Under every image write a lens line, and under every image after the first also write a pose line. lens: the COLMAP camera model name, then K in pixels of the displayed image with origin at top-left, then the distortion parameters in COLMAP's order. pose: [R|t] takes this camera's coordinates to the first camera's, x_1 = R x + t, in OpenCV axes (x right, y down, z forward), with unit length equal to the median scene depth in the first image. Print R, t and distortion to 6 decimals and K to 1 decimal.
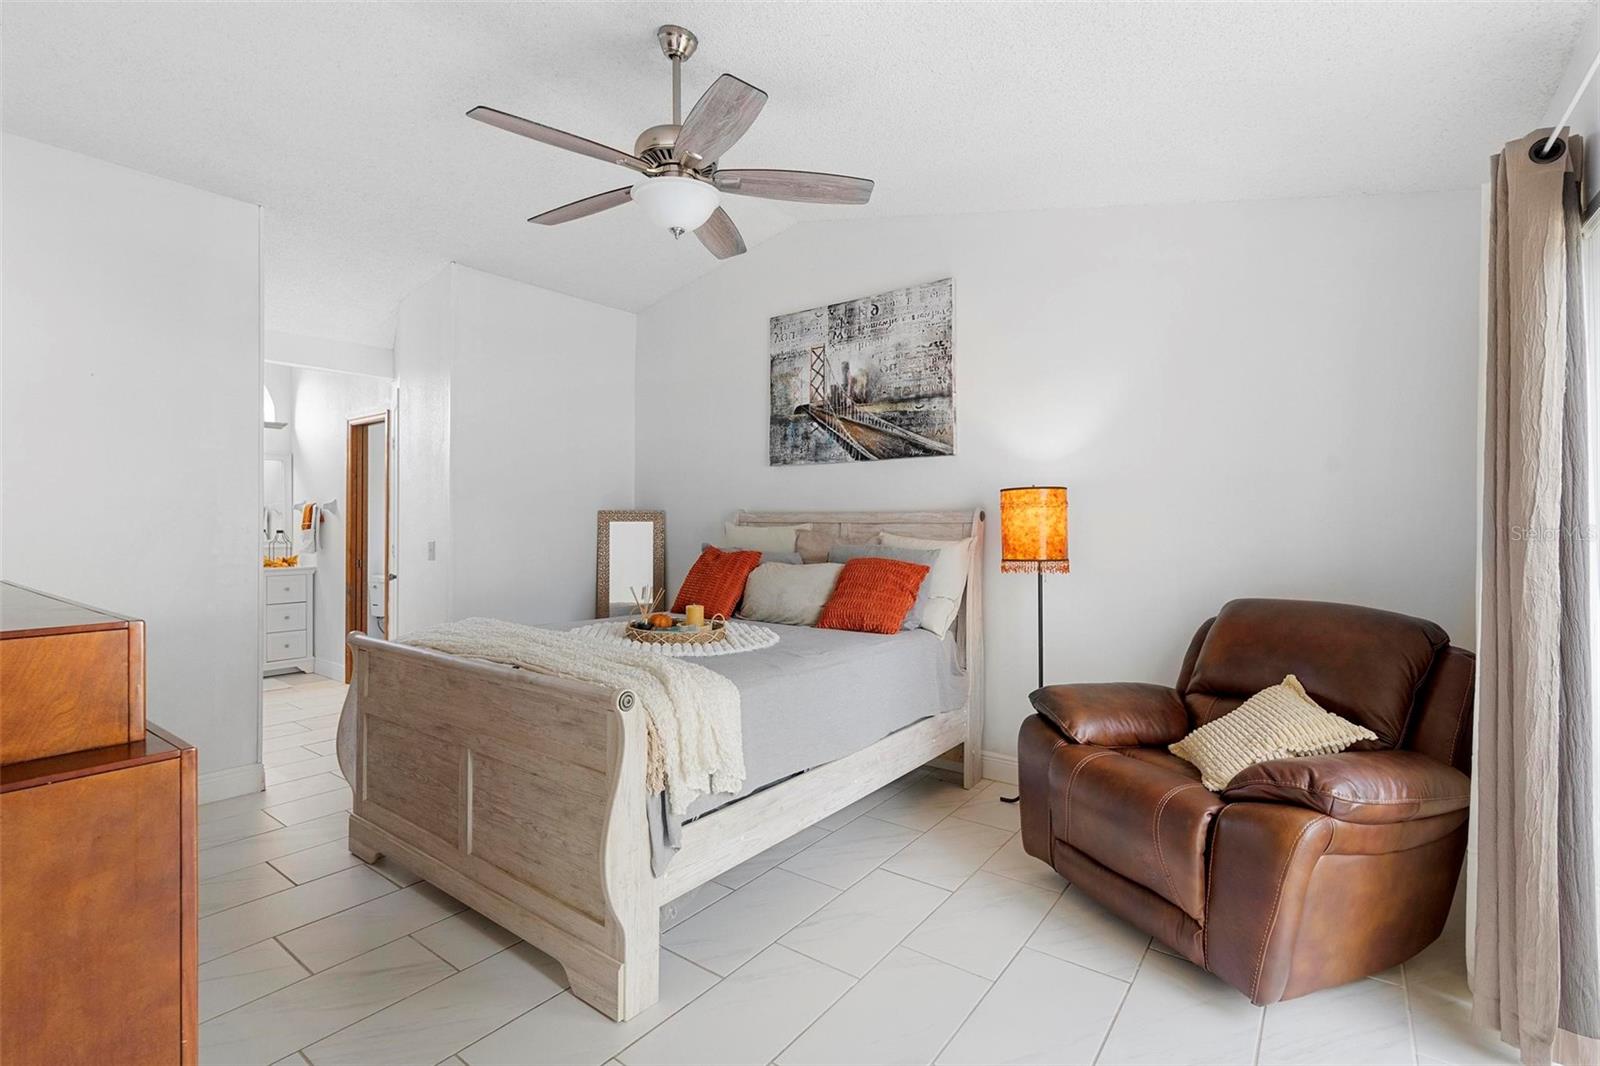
lens RADIAL K [[728.6, 0, 800.0], [0, 728.6, 533.0], [0, 0, 1]] dist [-0.004471, -0.000037]
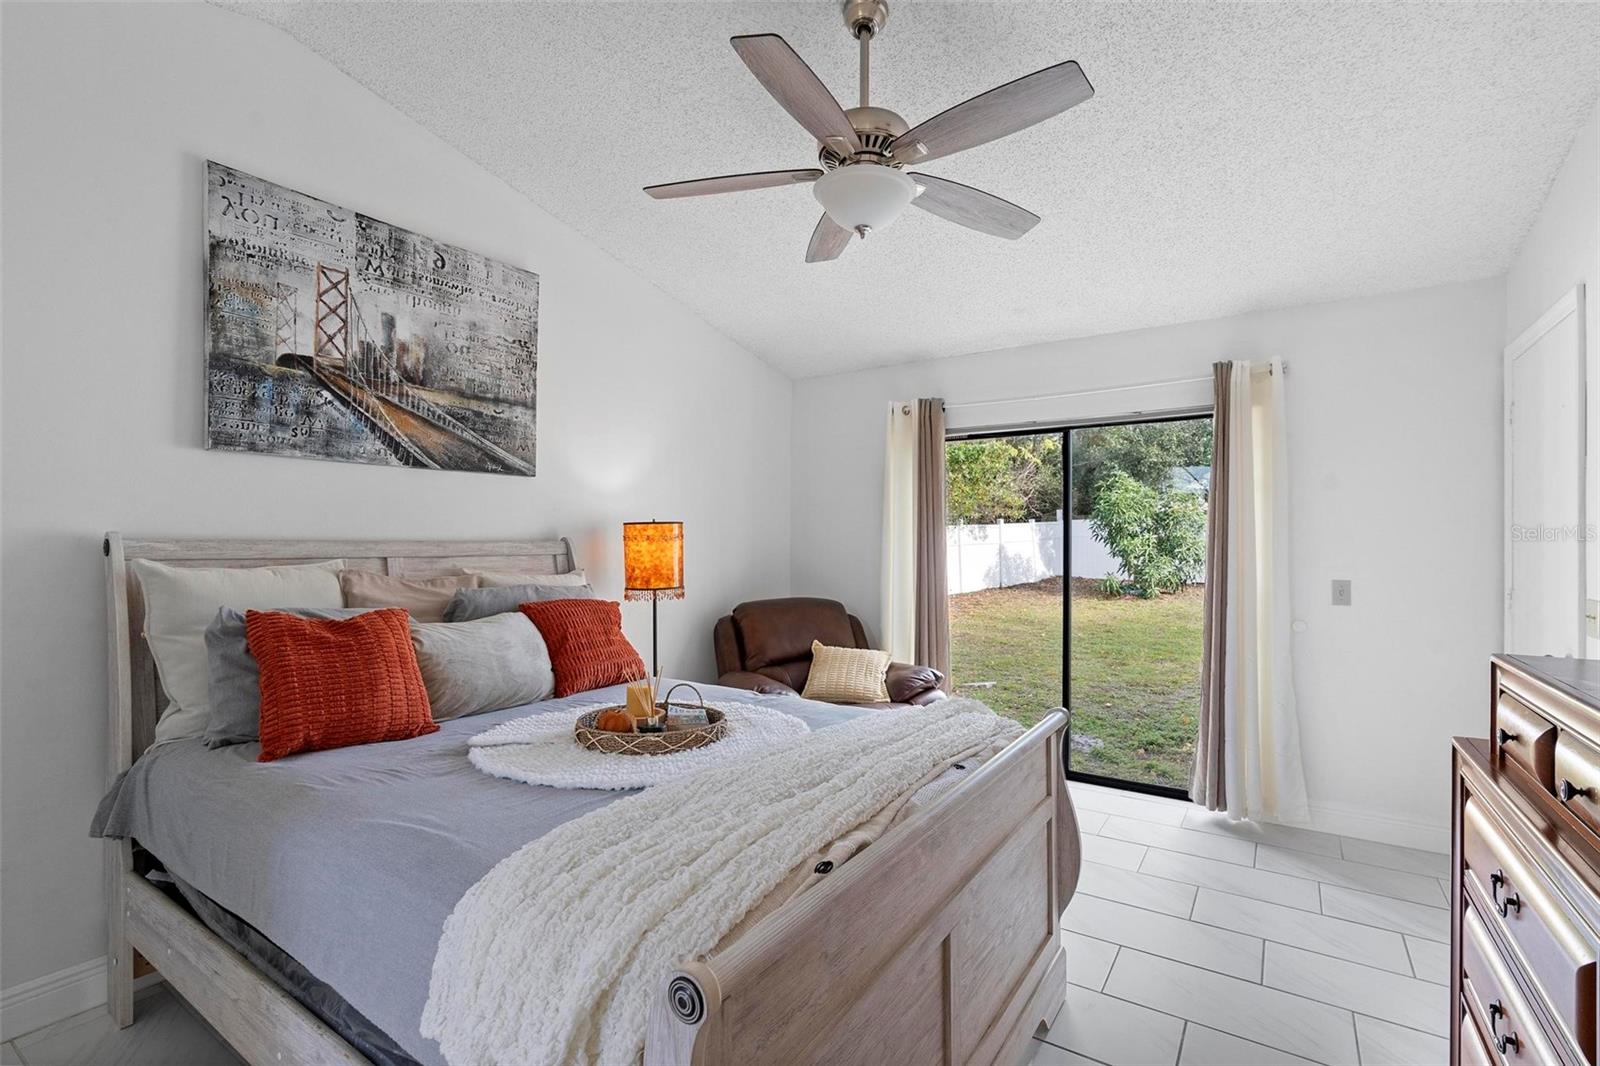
lens RADIAL K [[728.6, 0, 800.0], [0, 728.6, 533.0], [0, 0, 1]] dist [-0.004471, -0.000037]
pose [[-0.051017, 0.002732, 0.998694, -0.619646], [0.002716, 0.999993, -0.002597, -0.033195], [-0.998694, 0.002580, -0.051024, 0.663005]]
